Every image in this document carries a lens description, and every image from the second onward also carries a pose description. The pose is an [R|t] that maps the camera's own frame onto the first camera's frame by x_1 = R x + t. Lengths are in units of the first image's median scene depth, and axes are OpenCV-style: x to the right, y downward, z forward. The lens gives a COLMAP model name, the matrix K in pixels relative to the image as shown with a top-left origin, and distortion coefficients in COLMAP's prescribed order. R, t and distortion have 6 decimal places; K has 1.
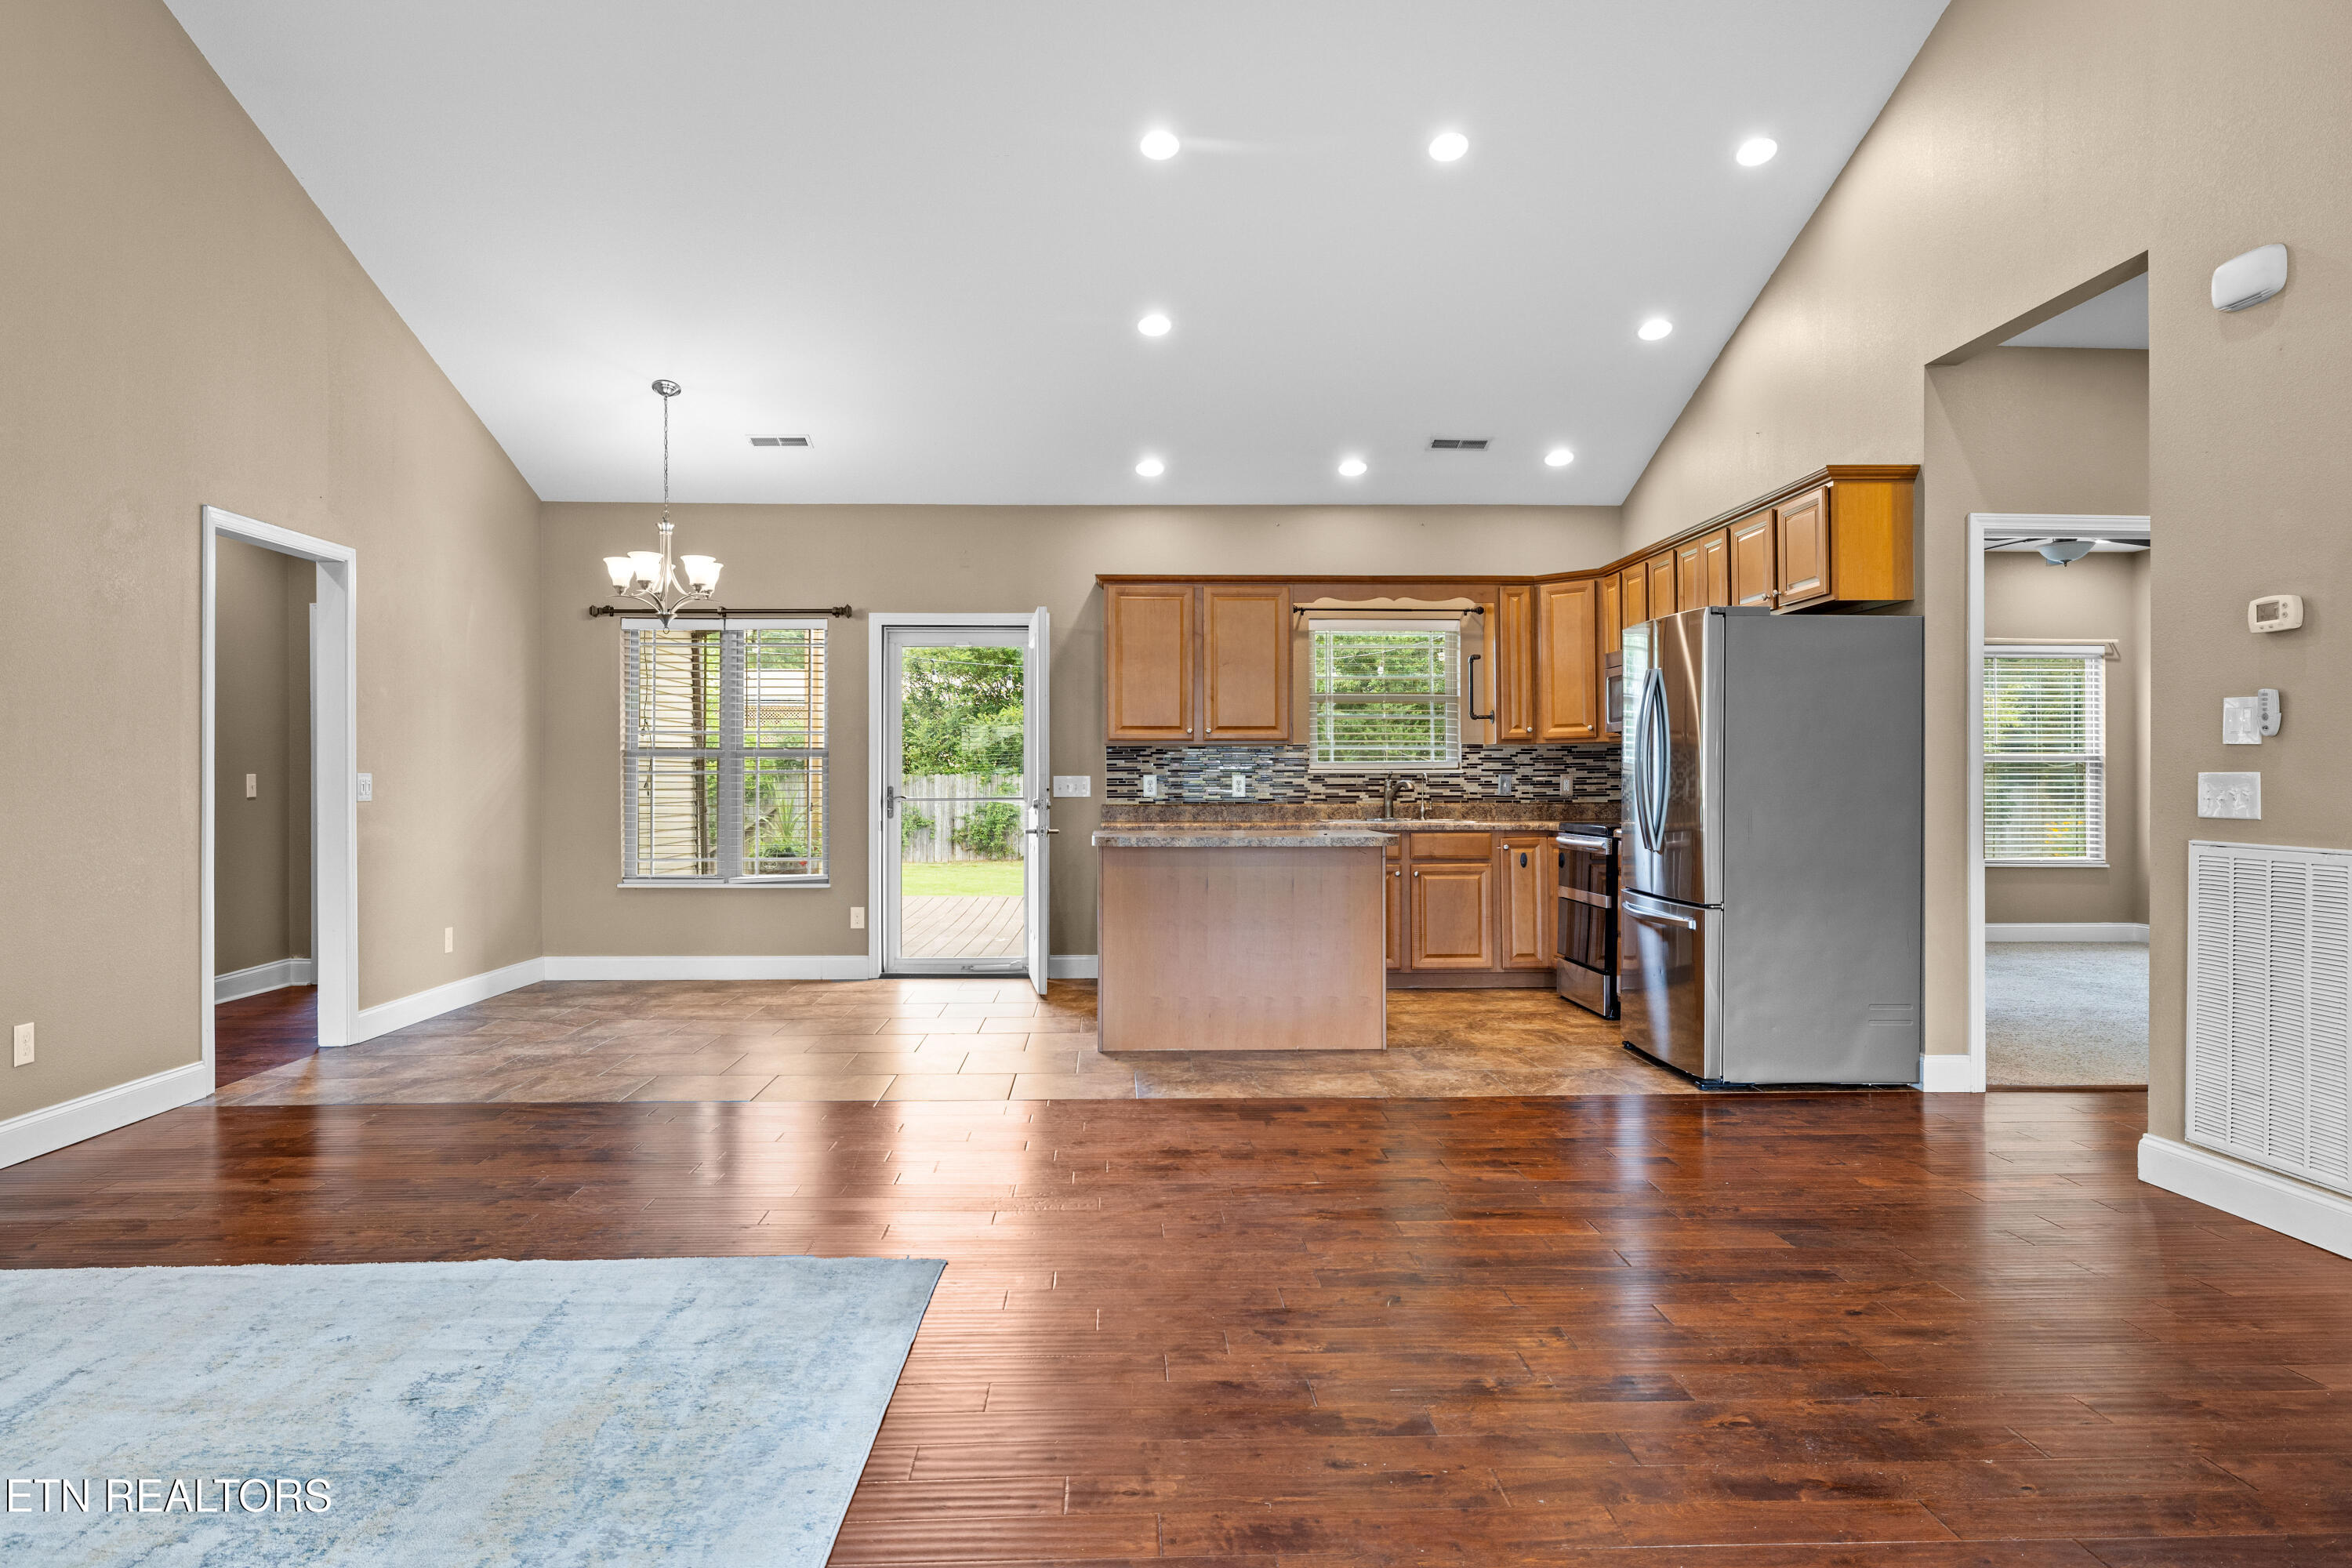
lens RADIAL K [[1480.6, 0, 1173.6], [0, 1480.6, 772.2], [0, 0, 1]] dist [-0.004724, 0.001049]
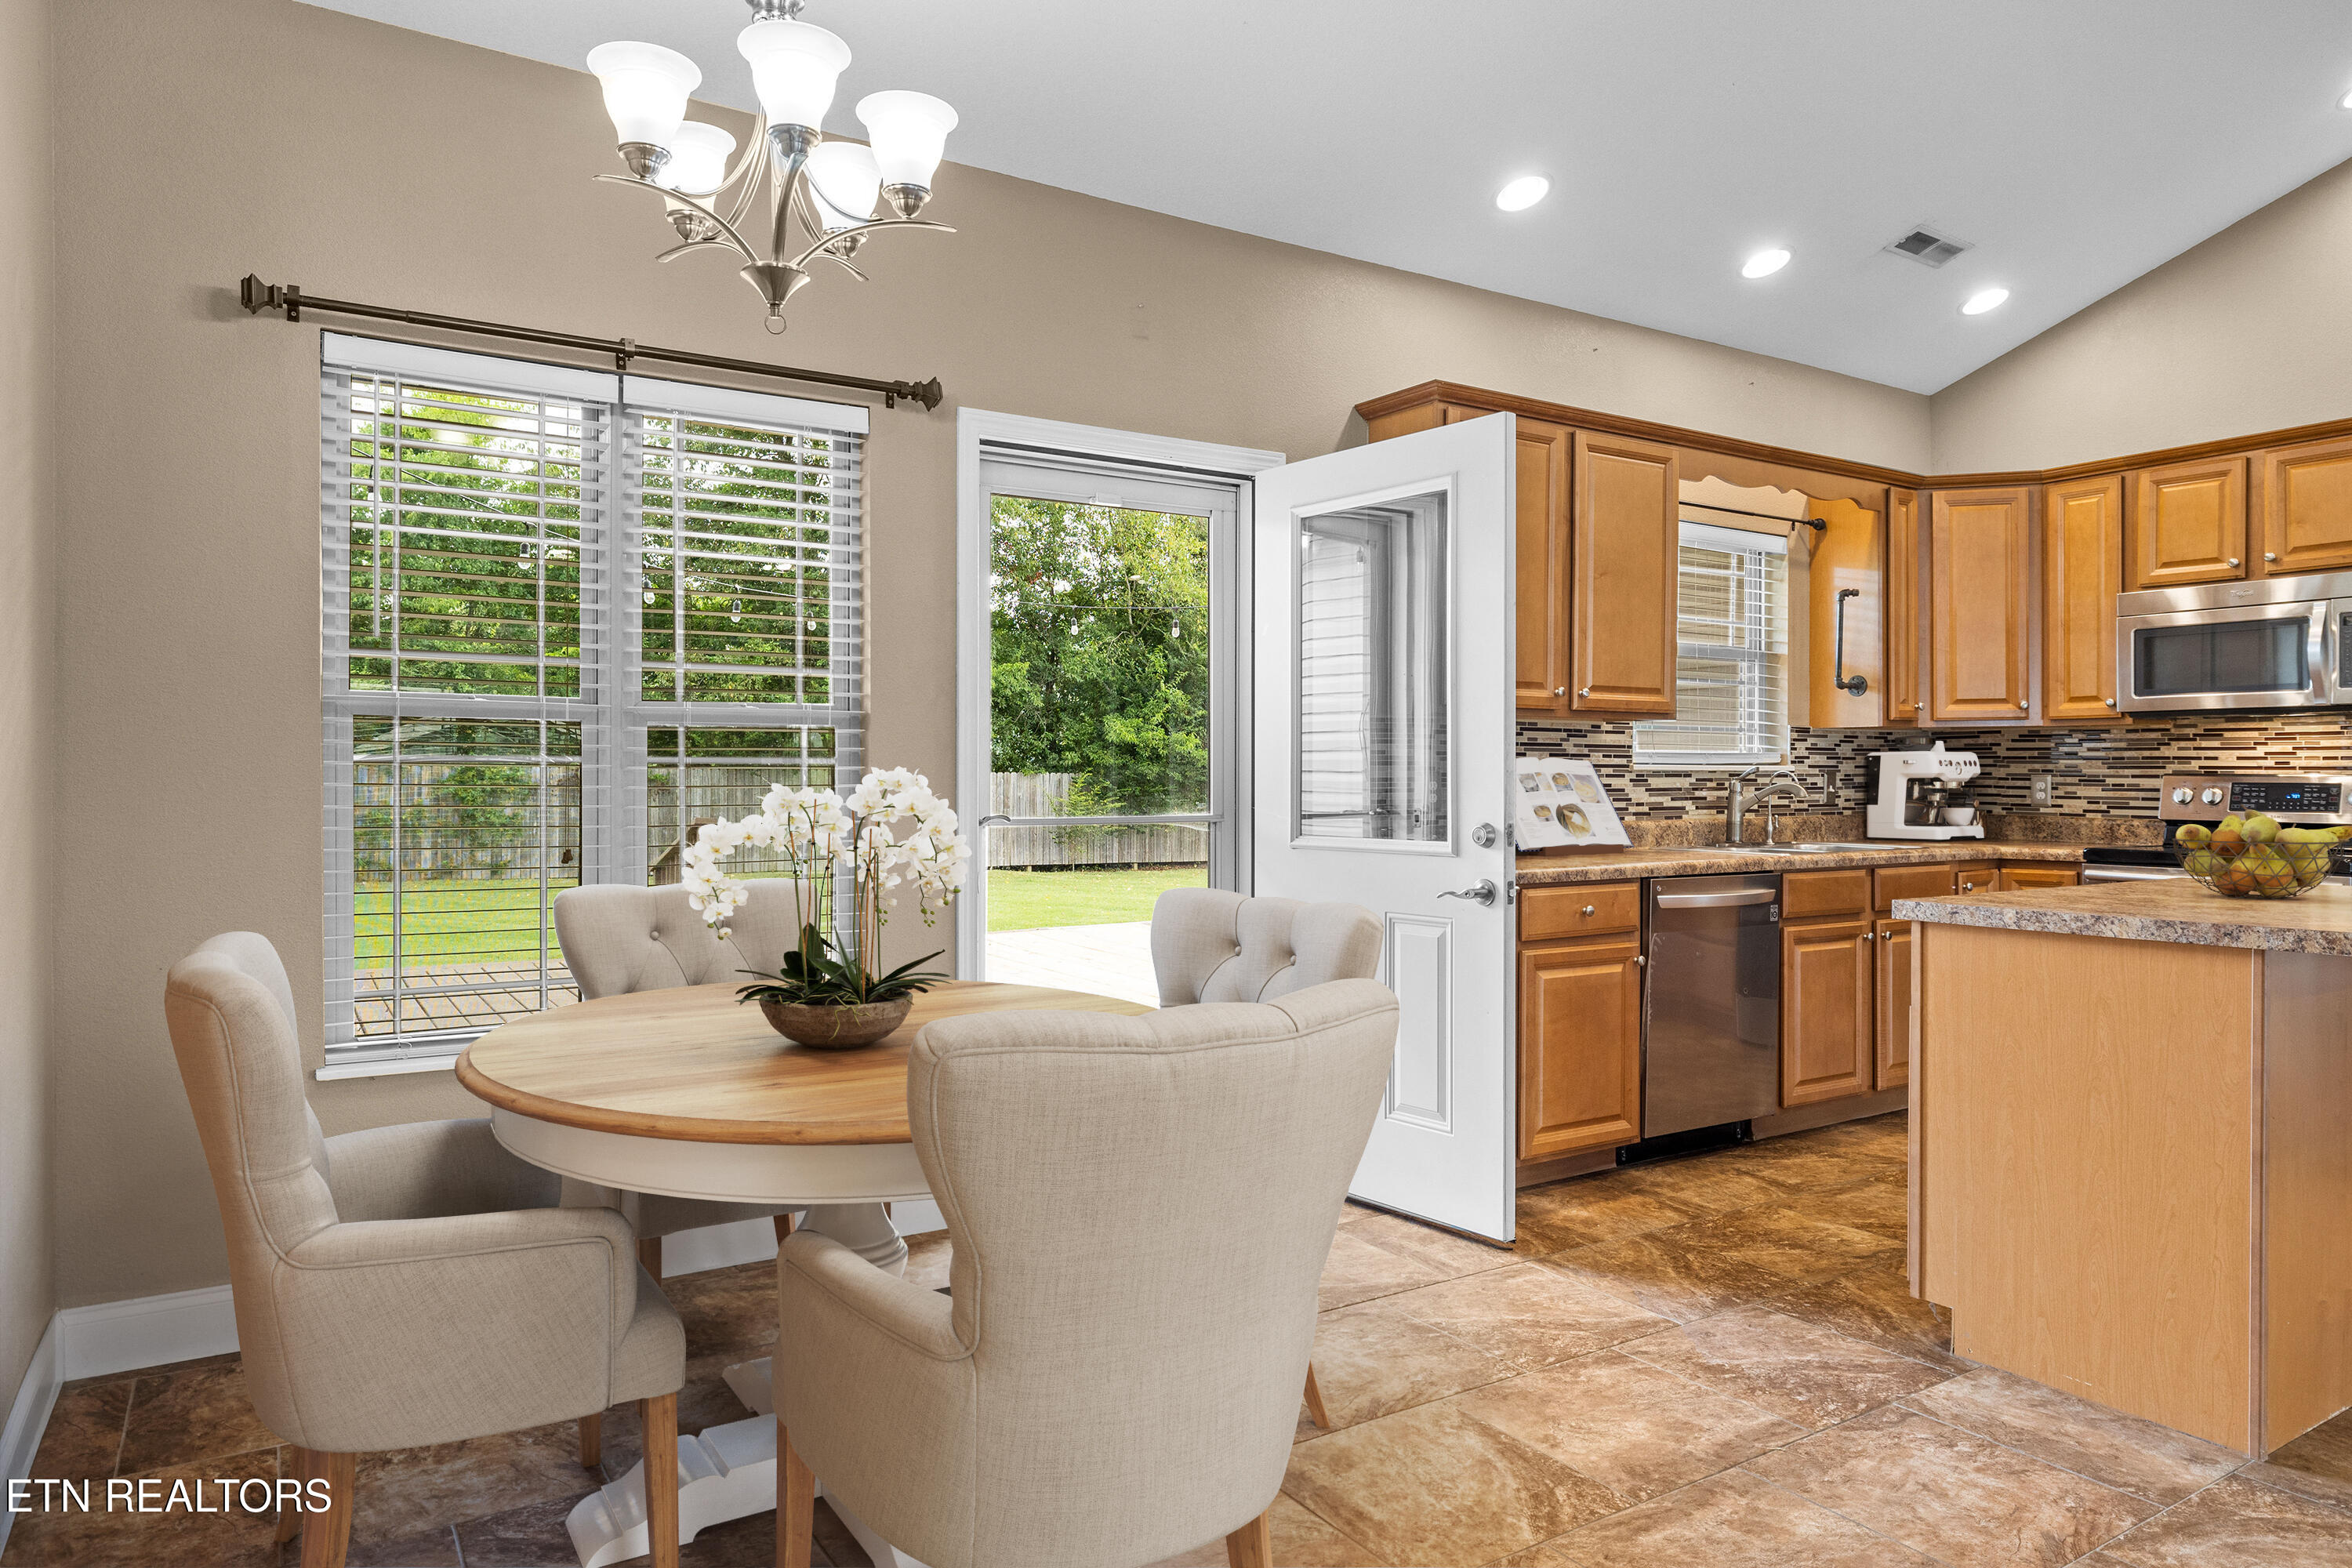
lens RADIAL K [[1451.1, 0, 1170.3], [0, 1451.1, 775.3], [0, 0, 1]] dist [-0.004631, 0.000515]
pose [[0.866743, 0.002578, 0.498748, -0.374991], [-0.006090, 0.999967, 0.005415, 0.000926], [-0.498717, -0.007731, 0.866730, 0.598235]]
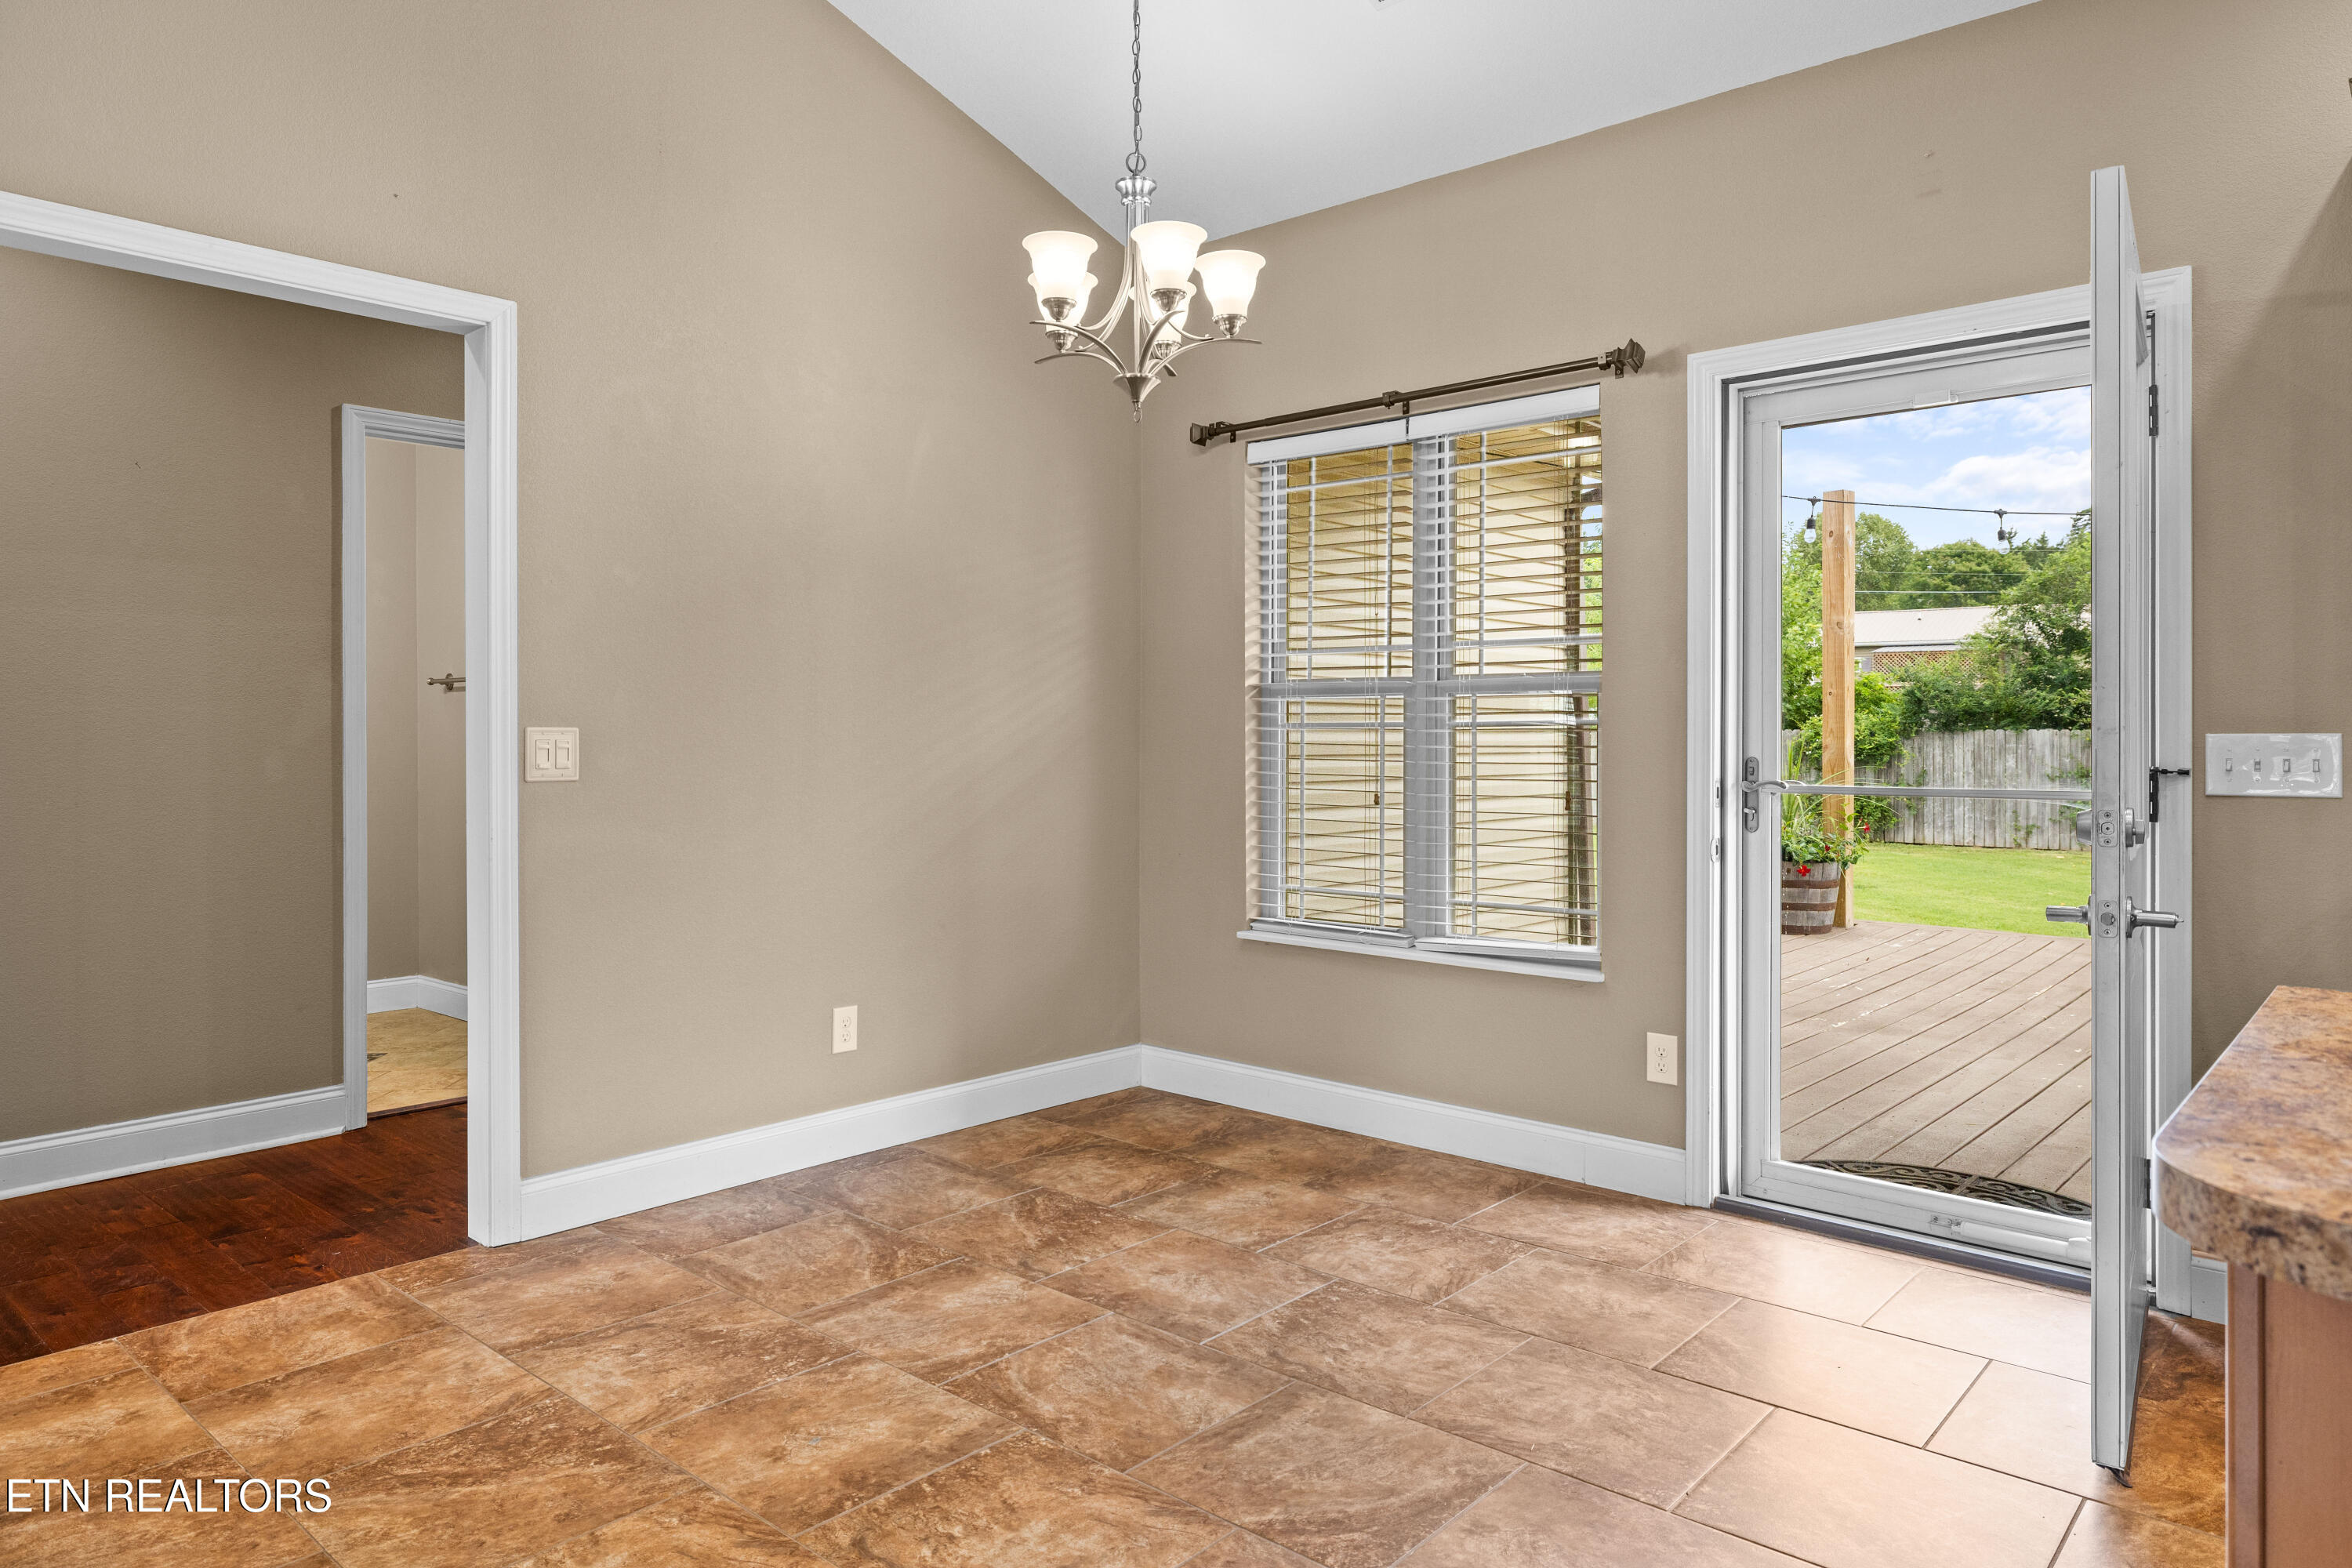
lens RADIAL K [[1472.2, 0, 1171.3], [0, 1472.2, 730.7], [0, 0, 1]] dist [-0.002791, 0.001061]
pose [[0.720034, -0.000398, -0.693939, -0.017316], [0.001483, 0.999998, 0.000965, 0.001216], [0.693938, -0.001724, 0.720033, 0.597520]]
